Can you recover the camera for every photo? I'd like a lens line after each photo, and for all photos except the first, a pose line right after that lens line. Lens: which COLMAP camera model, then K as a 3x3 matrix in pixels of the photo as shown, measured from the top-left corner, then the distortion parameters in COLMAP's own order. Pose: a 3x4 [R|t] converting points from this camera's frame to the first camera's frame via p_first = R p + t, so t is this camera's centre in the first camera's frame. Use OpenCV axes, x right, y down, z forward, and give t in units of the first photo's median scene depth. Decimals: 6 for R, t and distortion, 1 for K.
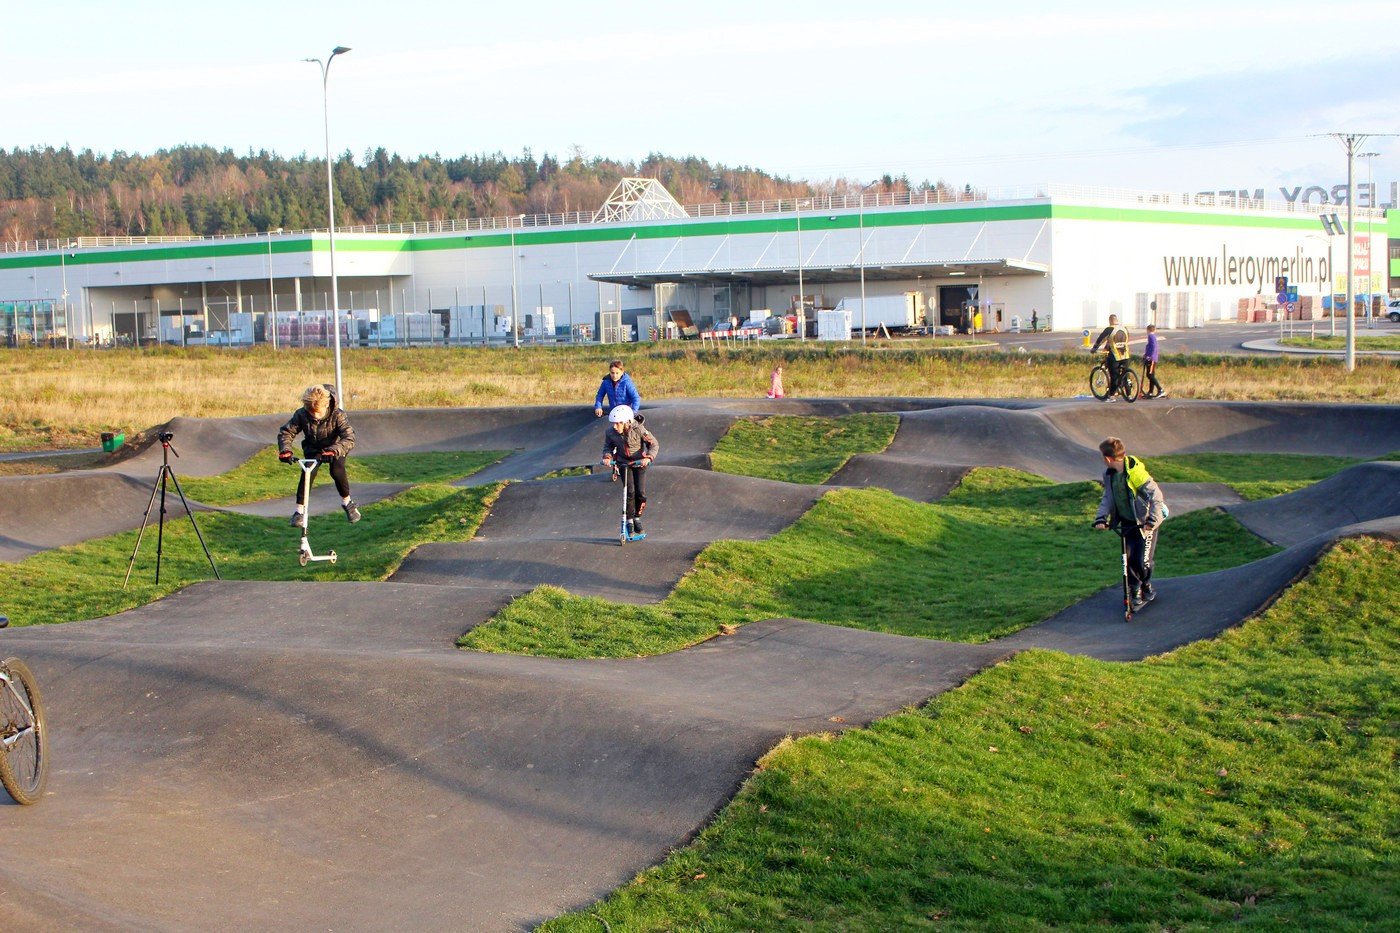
lens RADIAL K [[2071.3, 0, 703.0], [0, 2071.3, 512.0], [0, 0, 1]] dist [-0.030291, 0.000000]
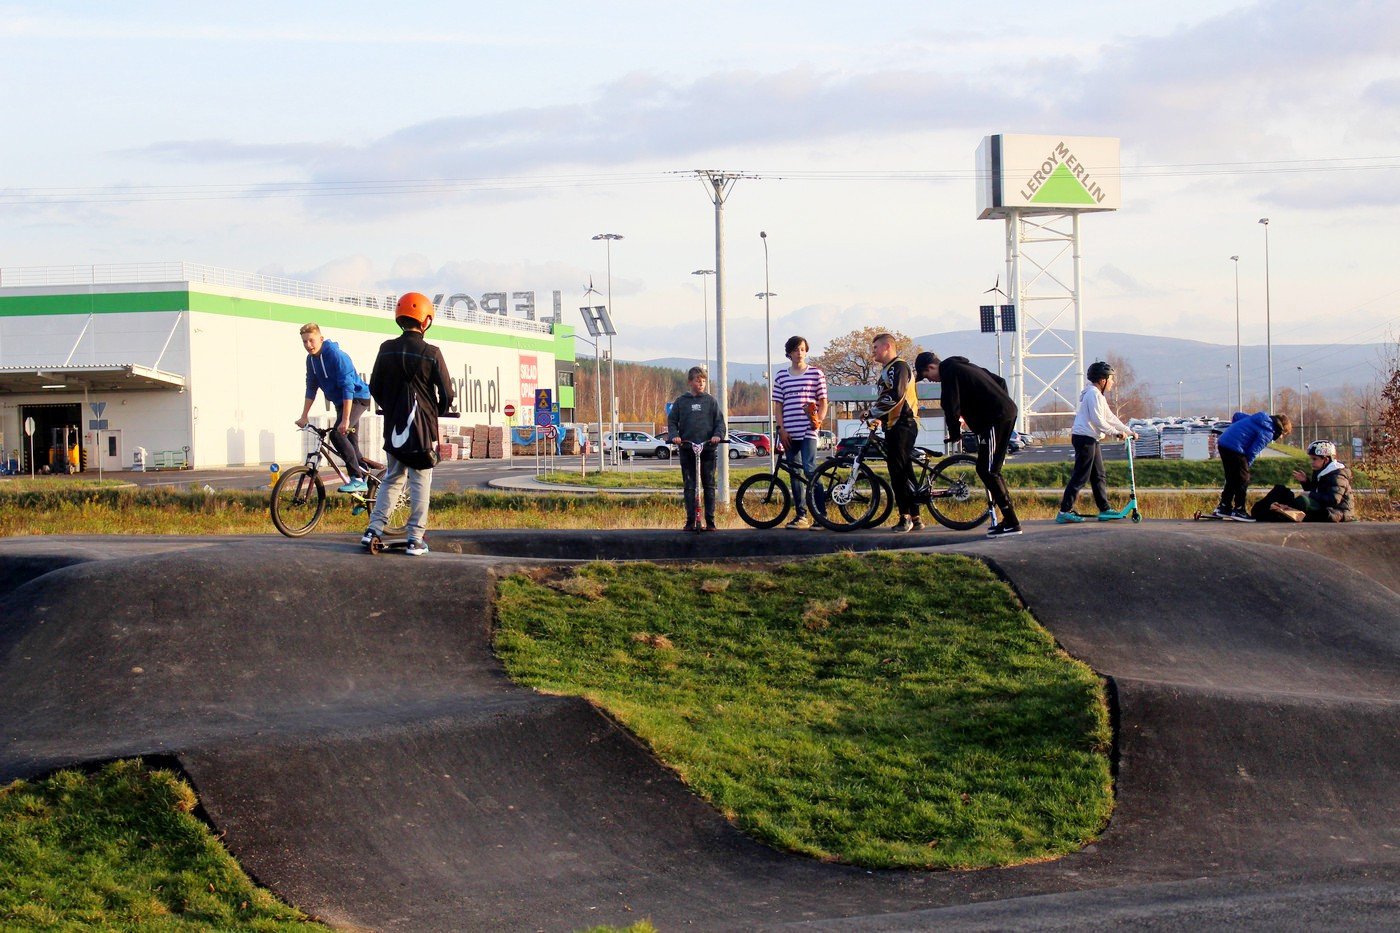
lens RADIAL K [[2525.4, 0, 700.8], [0, 2525.4, 466.1], [0, 0, 1]] dist [-0.023623, 0.000000]
pose [[0.911118, 0.000618, 0.412144, -0.032169], [0.039141, 0.995349, -0.088021, -0.007401], [-0.410282, 0.096329, 0.906857, 0.178183]]
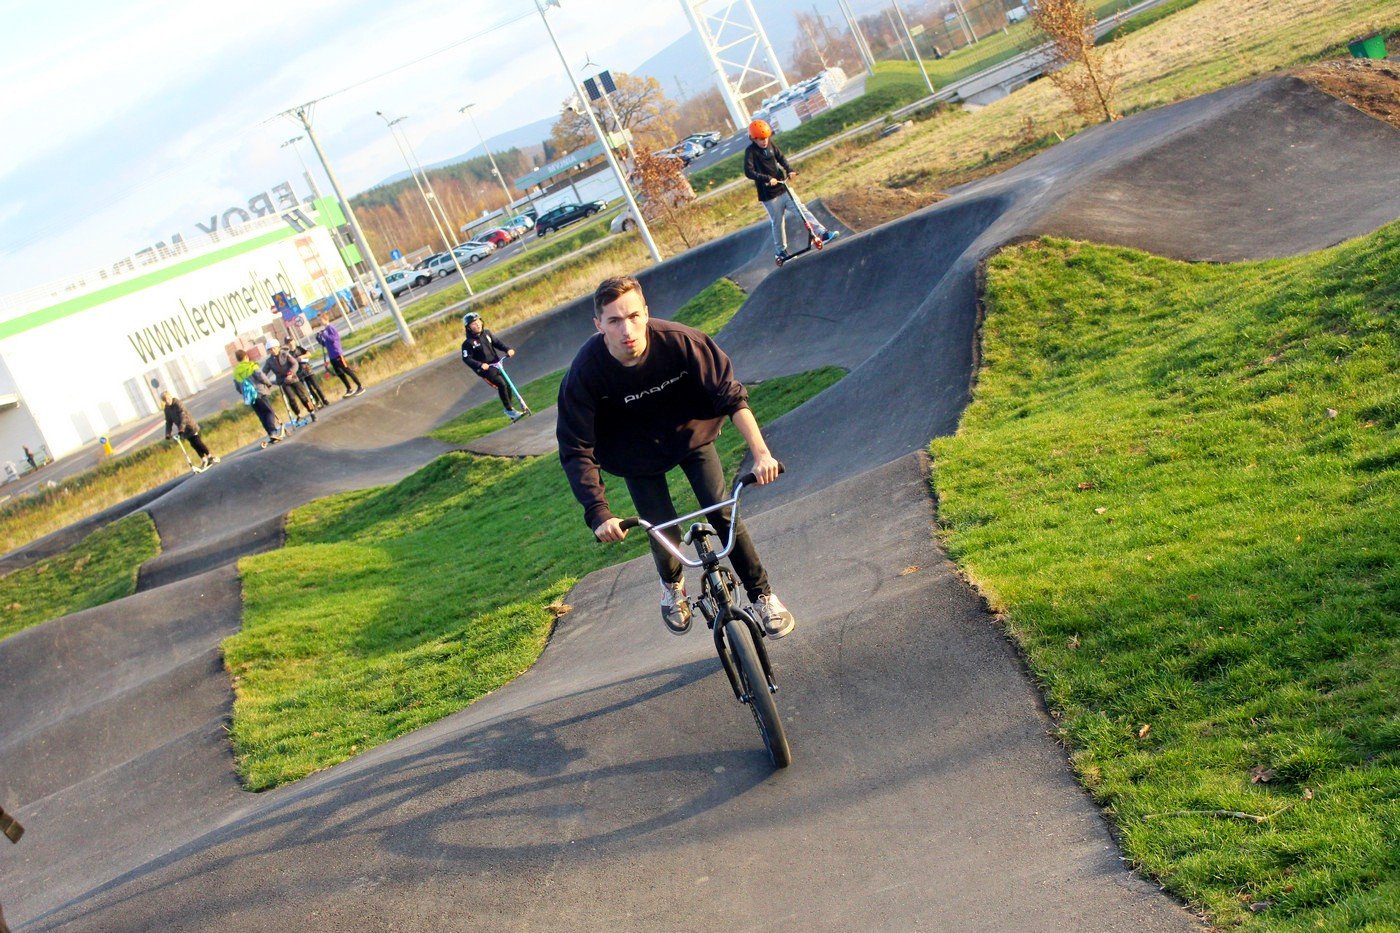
lens RADIAL K [[2340.1, 0, 701.4], [0, 2340.1, 476.0], [0, 0, 1]] dist [-0.023209, 0.000000]
pose [[0.807478, -0.412037, 0.422144, -0.029615], [0.439225, 0.897655, 0.036013, 0.000908], [-0.393779, 0.156336, 0.905813, 0.026500]]
